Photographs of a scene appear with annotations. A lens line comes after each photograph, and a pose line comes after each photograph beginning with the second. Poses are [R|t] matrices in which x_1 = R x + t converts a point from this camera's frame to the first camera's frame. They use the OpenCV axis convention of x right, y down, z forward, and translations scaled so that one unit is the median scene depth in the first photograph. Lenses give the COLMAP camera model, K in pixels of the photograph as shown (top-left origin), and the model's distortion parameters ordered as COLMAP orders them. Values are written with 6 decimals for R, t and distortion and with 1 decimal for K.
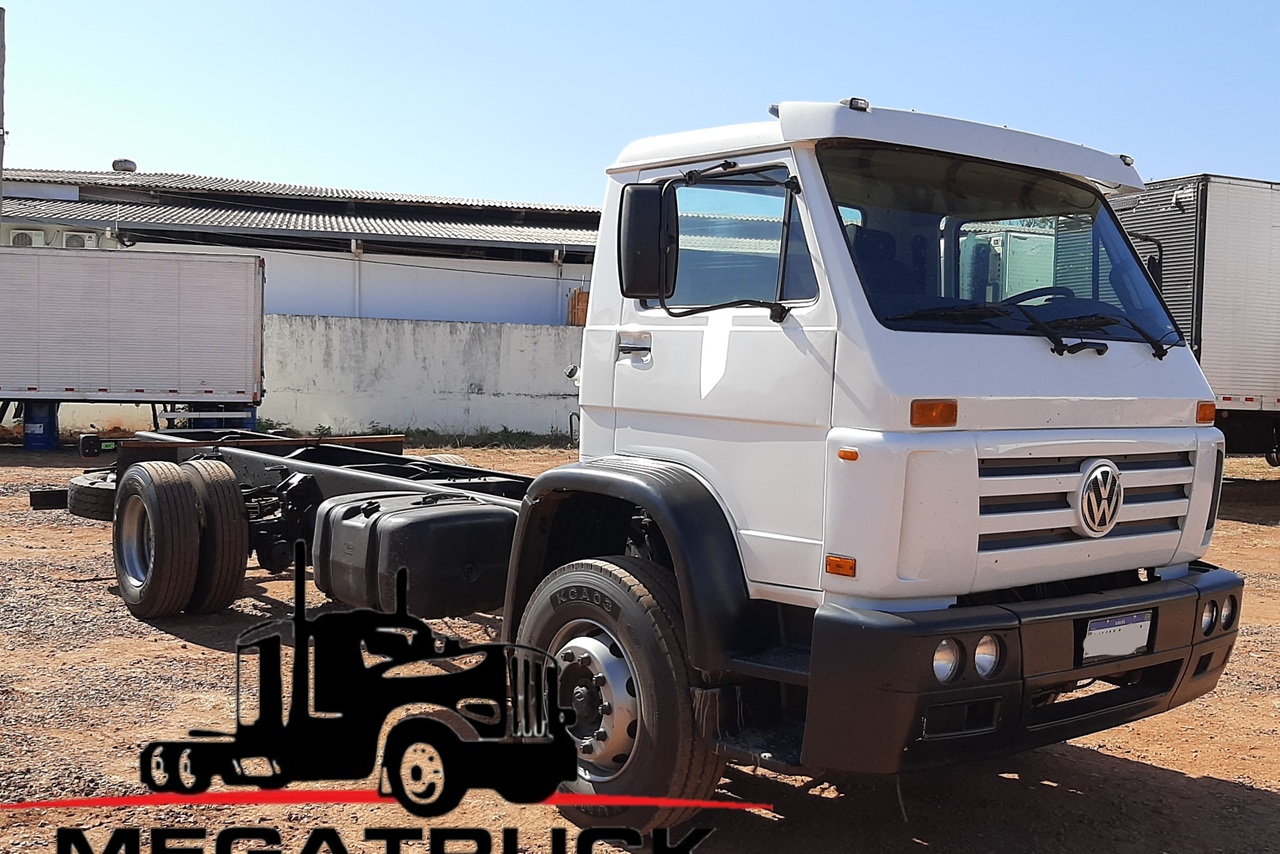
lens RADIAL K [[1331.1, 0, 608.3], [0, 1331.1, 424.7], [0, 0, 1]] dist [0.178614, -0.603812]
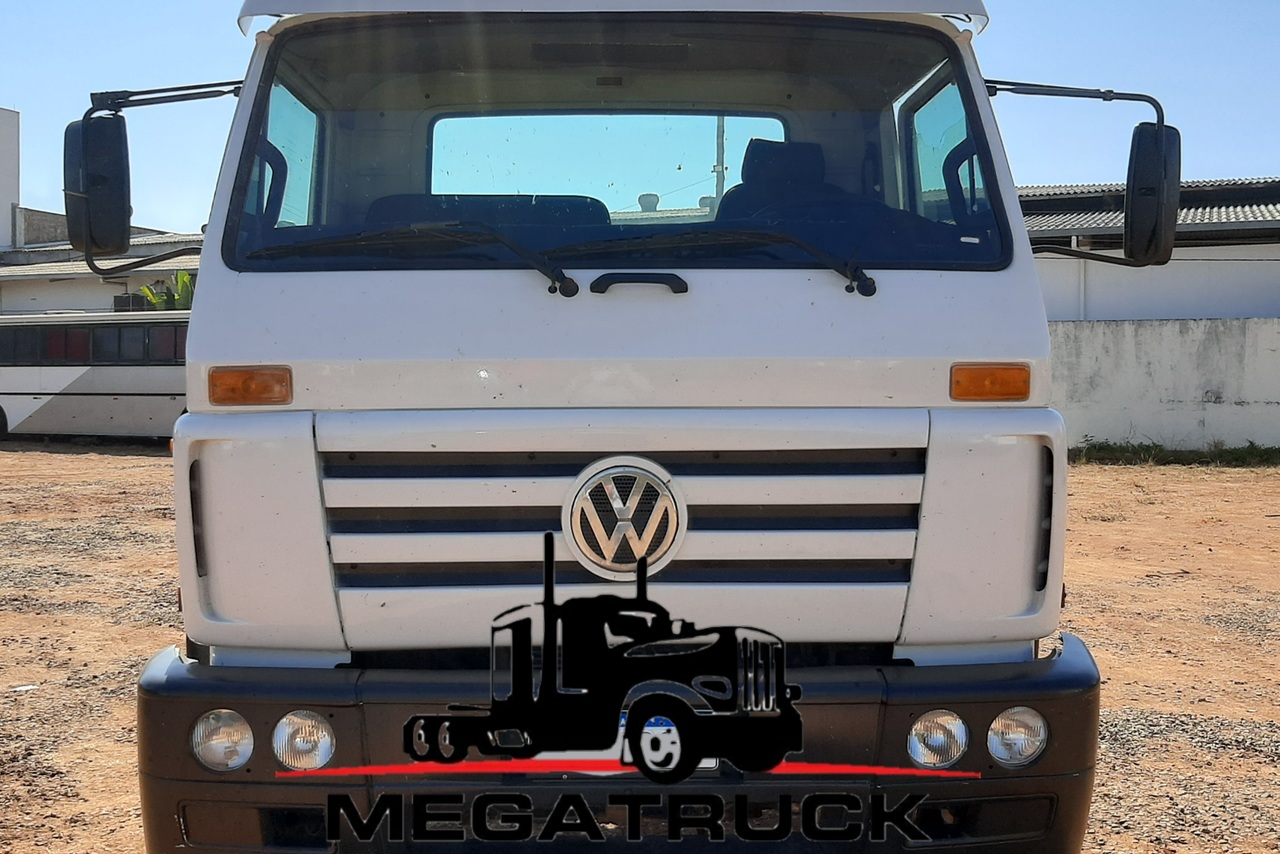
lens RADIAL K [[1345.3, 0, 636.7], [0, 1345.3, 399.1], [0, 0, 1]] dist [0.157070, -0.501983]
pose [[0.799713, -0.016718, -0.600149, 0.729842], [-0.002936, 0.999491, -0.031755, 0.017966], [0.600375, 0.027157, 0.799257, 0.484978]]
